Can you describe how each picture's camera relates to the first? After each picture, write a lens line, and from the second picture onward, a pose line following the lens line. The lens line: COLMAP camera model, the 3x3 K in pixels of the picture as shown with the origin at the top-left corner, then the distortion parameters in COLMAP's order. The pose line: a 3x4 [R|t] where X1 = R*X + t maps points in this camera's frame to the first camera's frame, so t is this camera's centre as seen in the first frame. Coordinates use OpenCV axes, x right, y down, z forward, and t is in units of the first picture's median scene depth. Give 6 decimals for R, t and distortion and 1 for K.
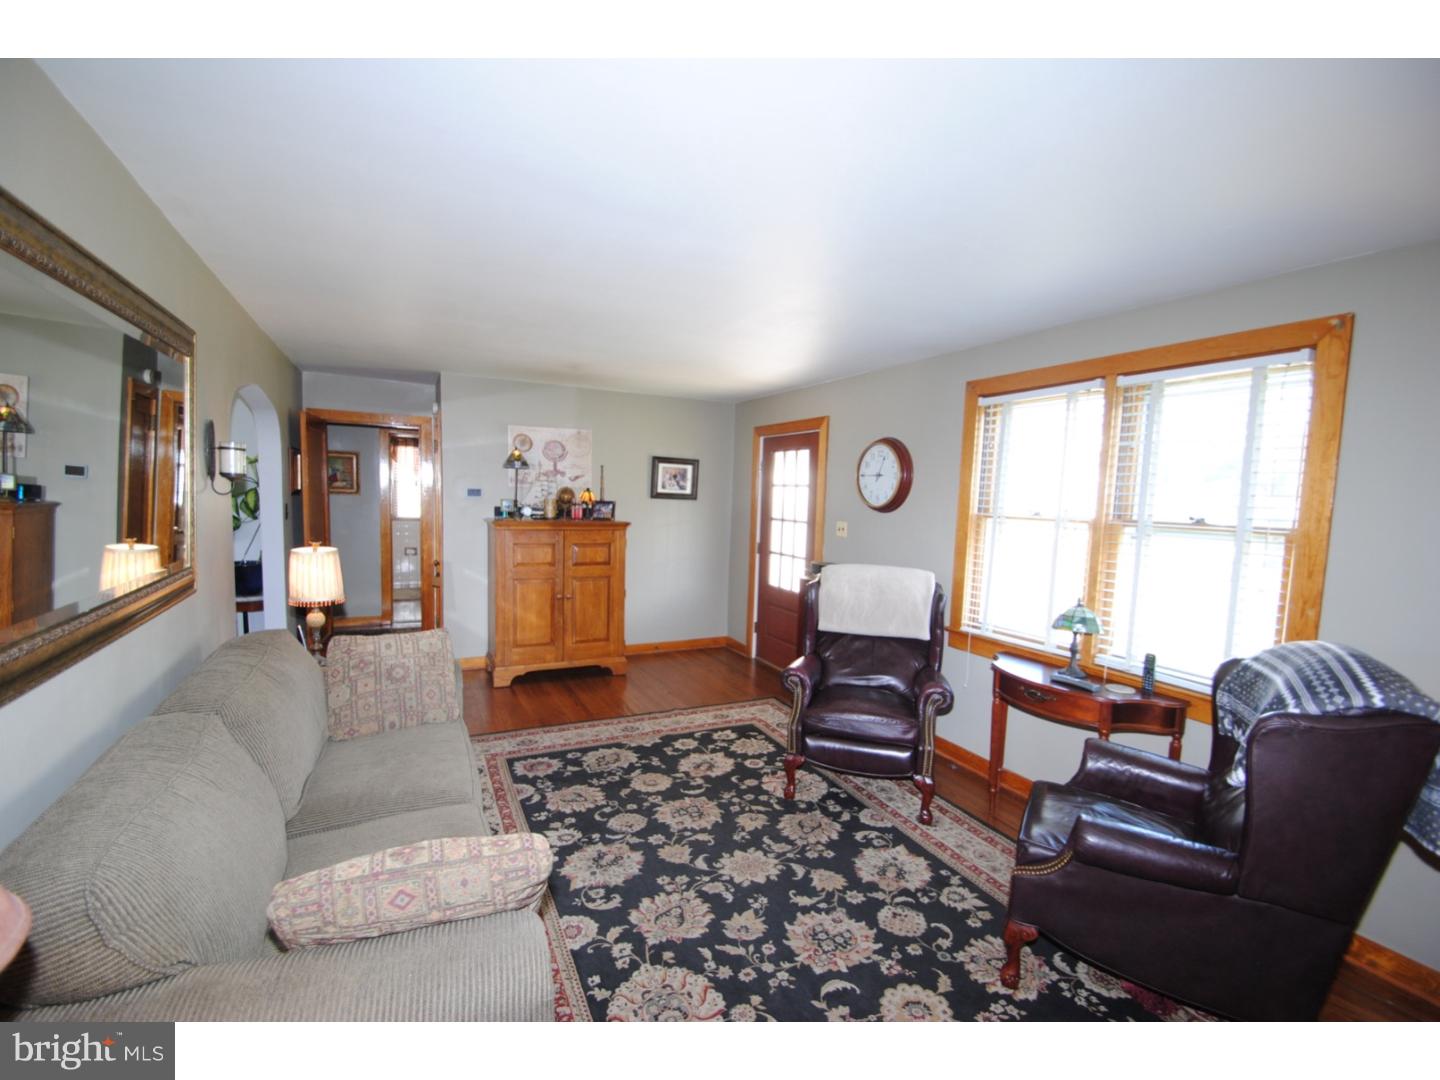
lens RADIAL K [[645.7, 0, 720.0], [0, 645.7, 540.0], [0, 0, 1]] dist [0.000746, 0.000006]
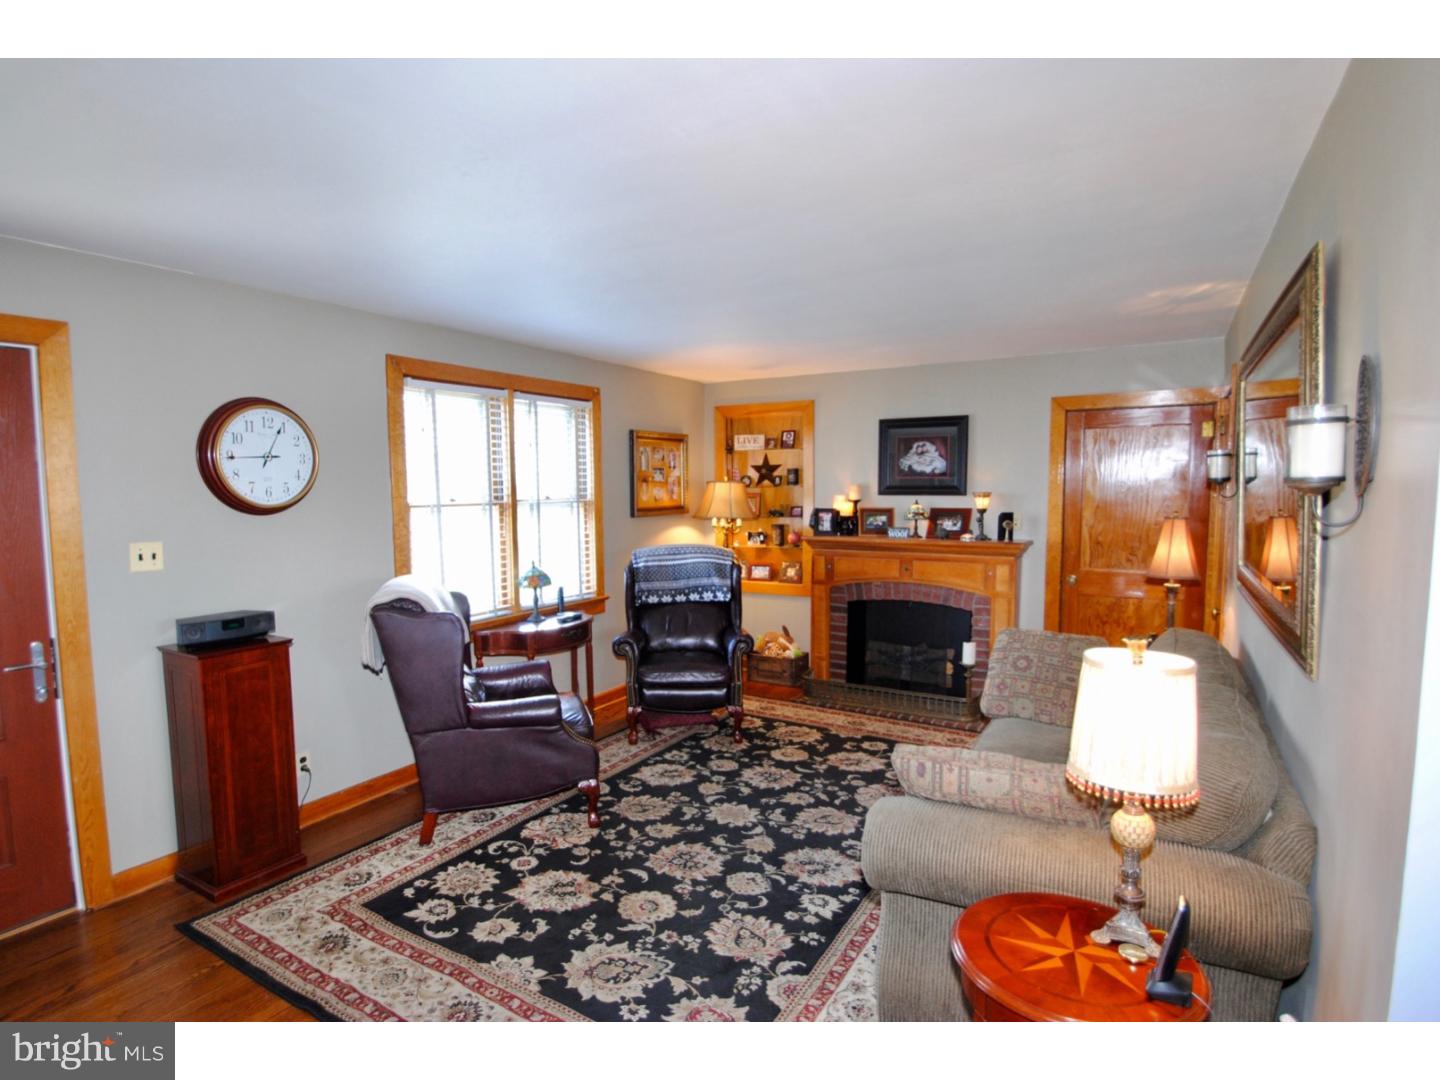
lens RADIAL K [[716.1, 0, 720.0], [0, 716.1, 540.0], [0, 0, 1]] dist [-0.001292, -0.000350]
pose [[-0.539413, -0.092444, 0.836952, -0.816724], [0.051681, 0.988447, 0.142486, -0.132989], [-0.840454, 0.120113, -0.528403, 1.389785]]
